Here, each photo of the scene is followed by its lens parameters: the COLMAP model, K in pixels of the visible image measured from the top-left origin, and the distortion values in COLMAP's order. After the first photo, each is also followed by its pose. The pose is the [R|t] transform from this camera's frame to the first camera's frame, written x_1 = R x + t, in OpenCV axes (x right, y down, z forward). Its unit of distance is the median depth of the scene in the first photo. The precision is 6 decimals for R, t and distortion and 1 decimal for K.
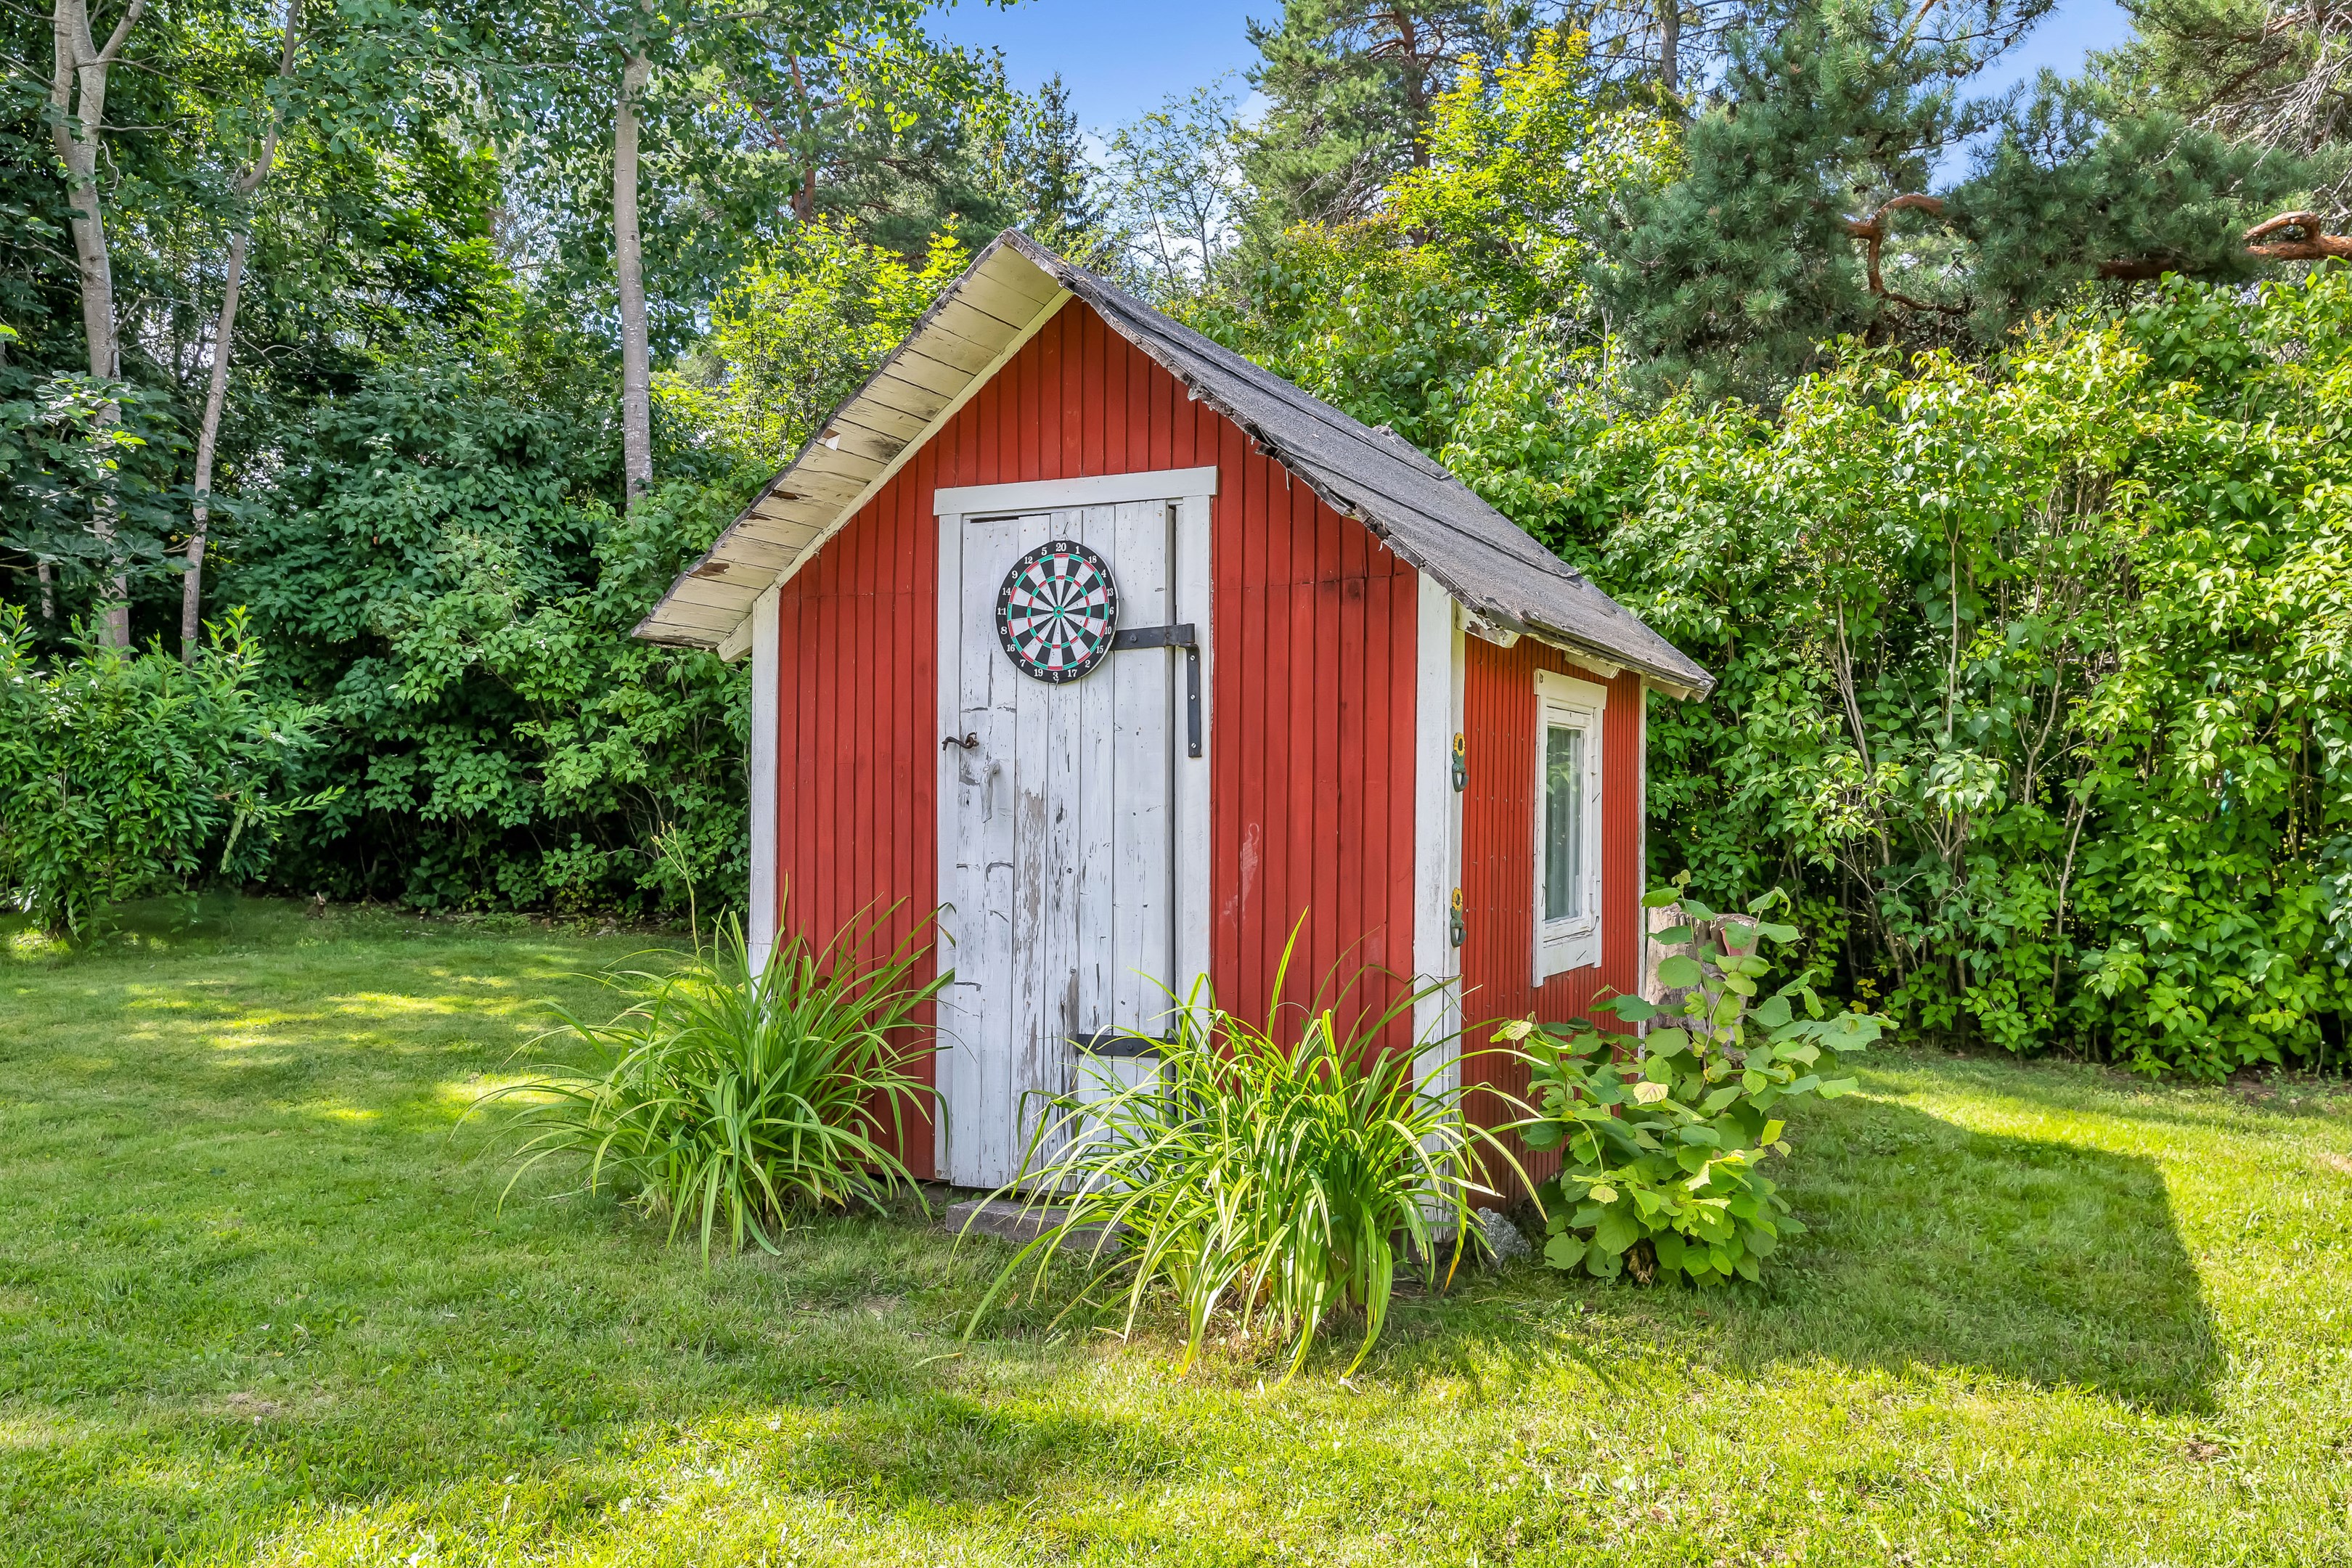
lens RADIAL K [[1702.5, 0, 1176.0], [0, 1702.5, 784.0], [0, 0, 1]] dist [0.001088, -0.000369]
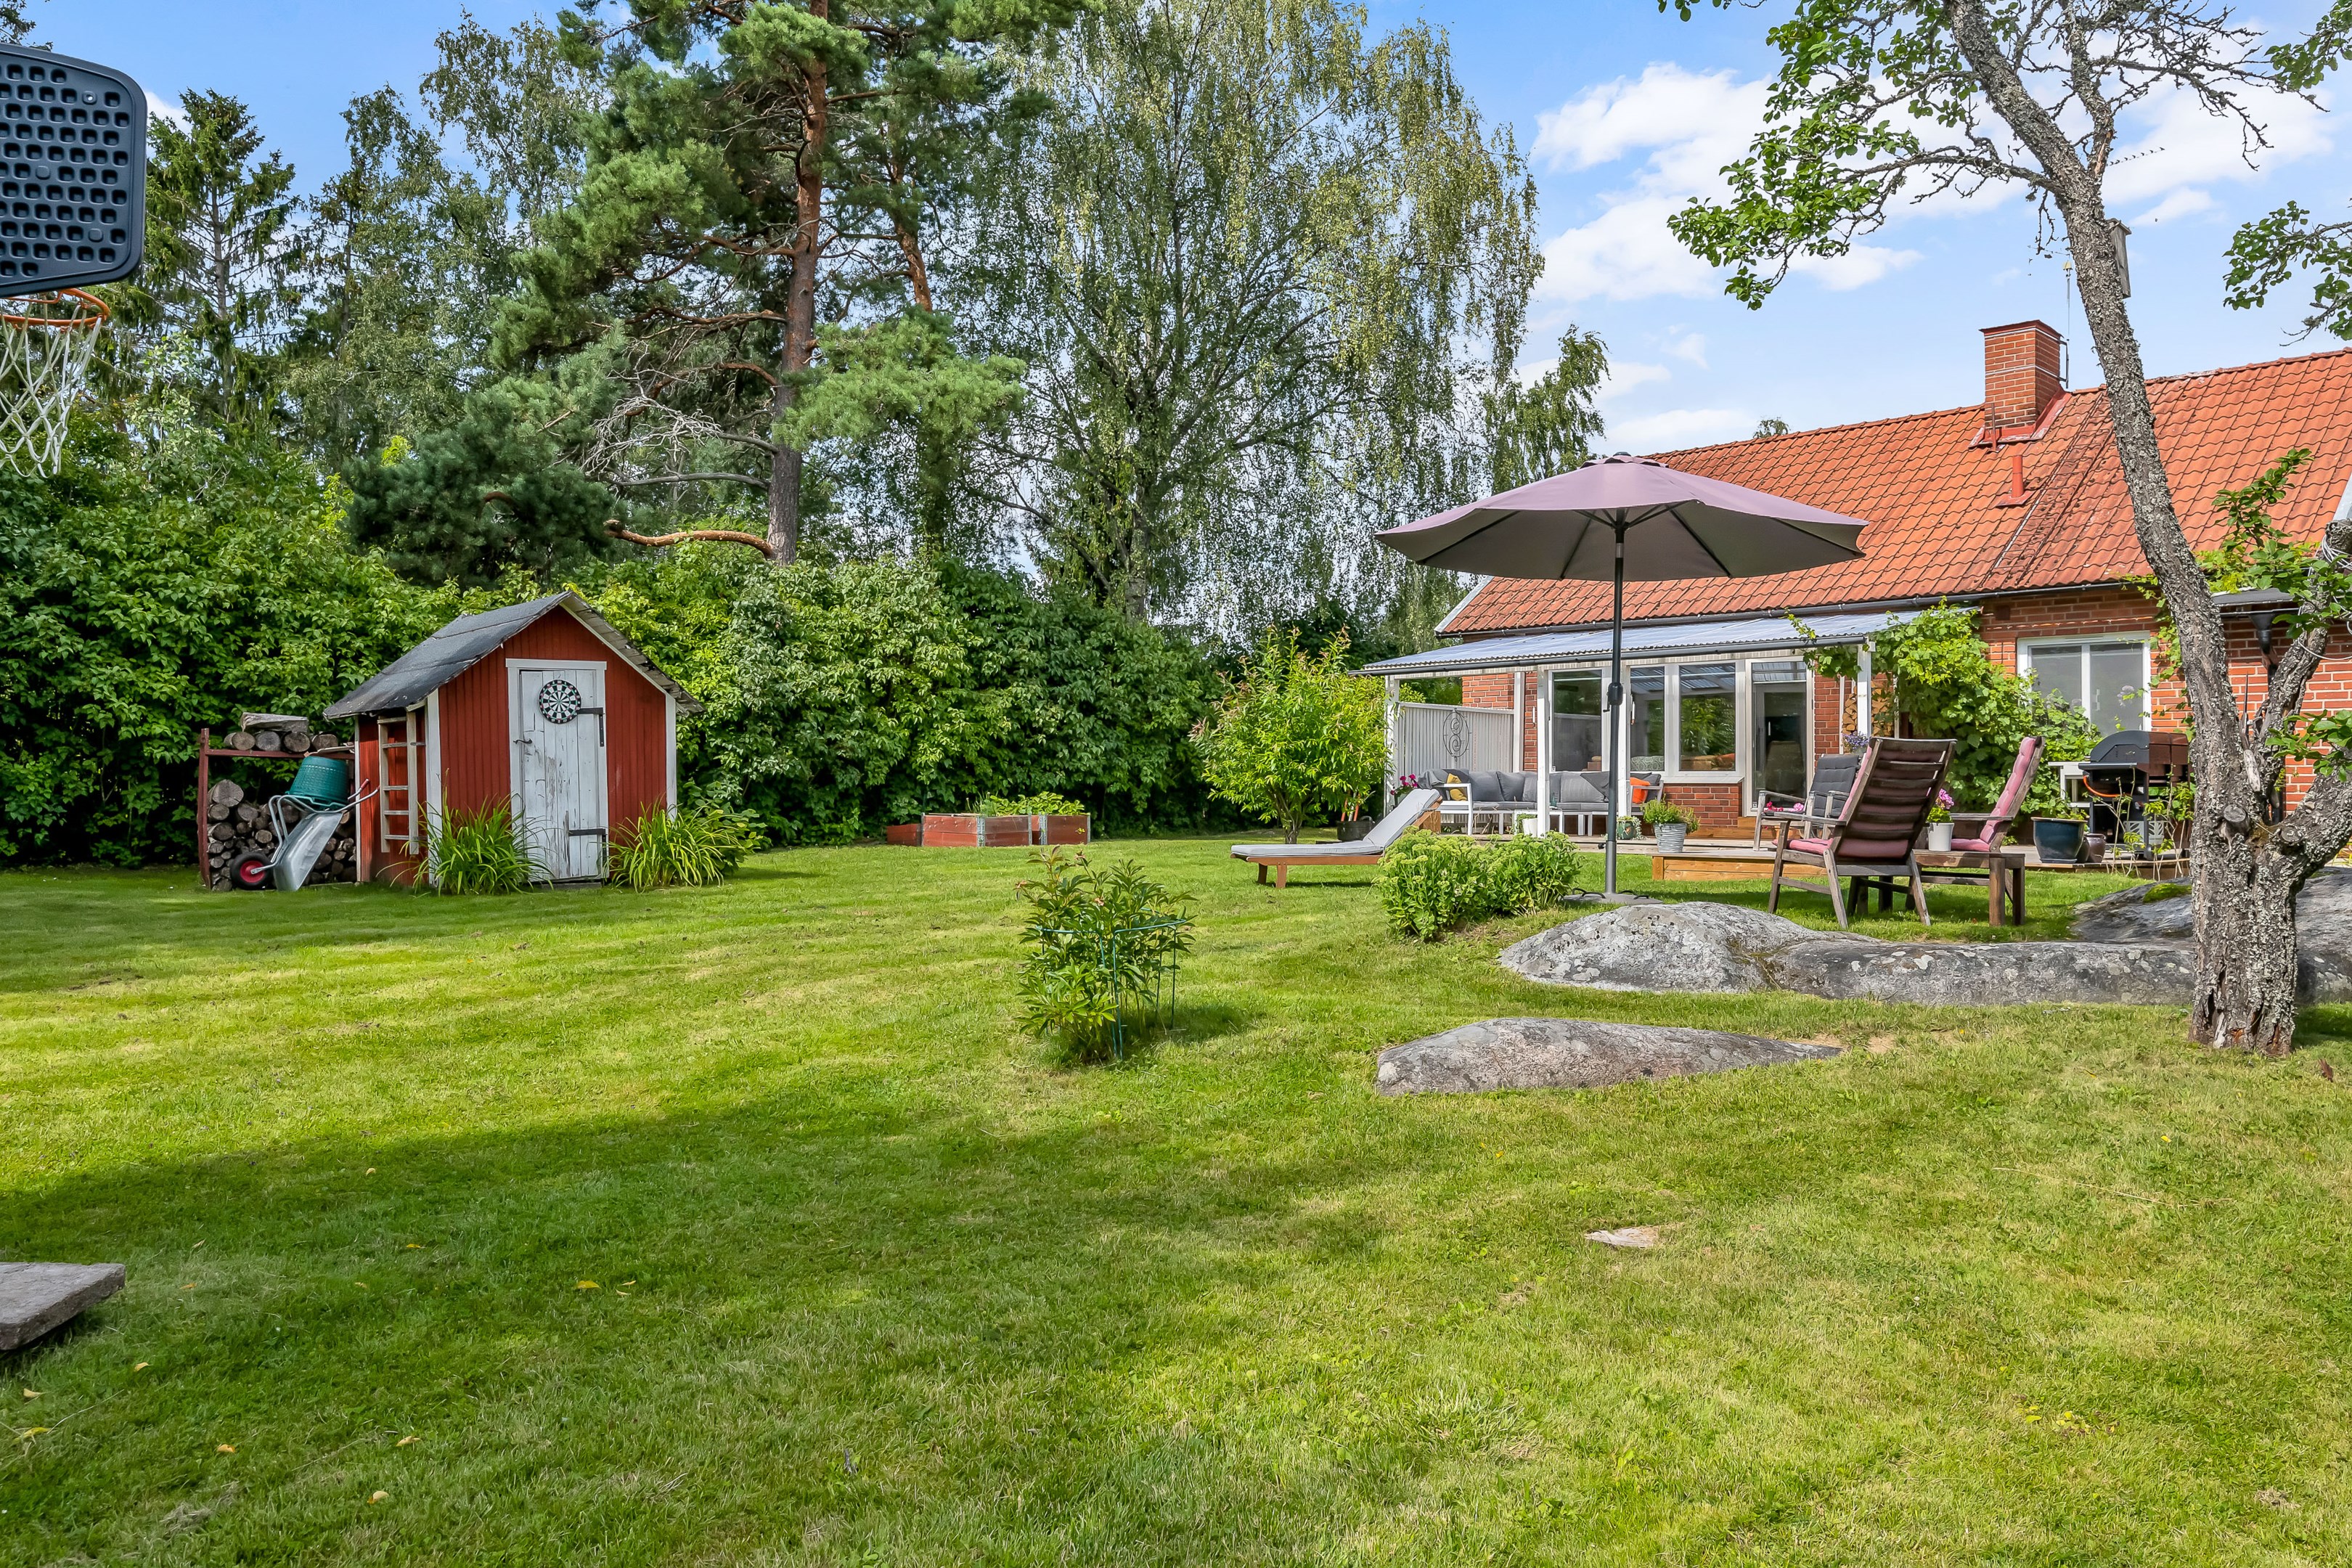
lens RADIAL K [[1702.5, 0, 1176.0], [0, 1702.5, 784.0], [0, 0, 1]] dist [0.001088, -0.000369]
pose [[0.377439, -0.026790, 0.925647, -2.613710], [0.019442, 0.999590, 0.021002, 0.010321], [-0.925830, 0.010070, 0.377805, -1.304172]]
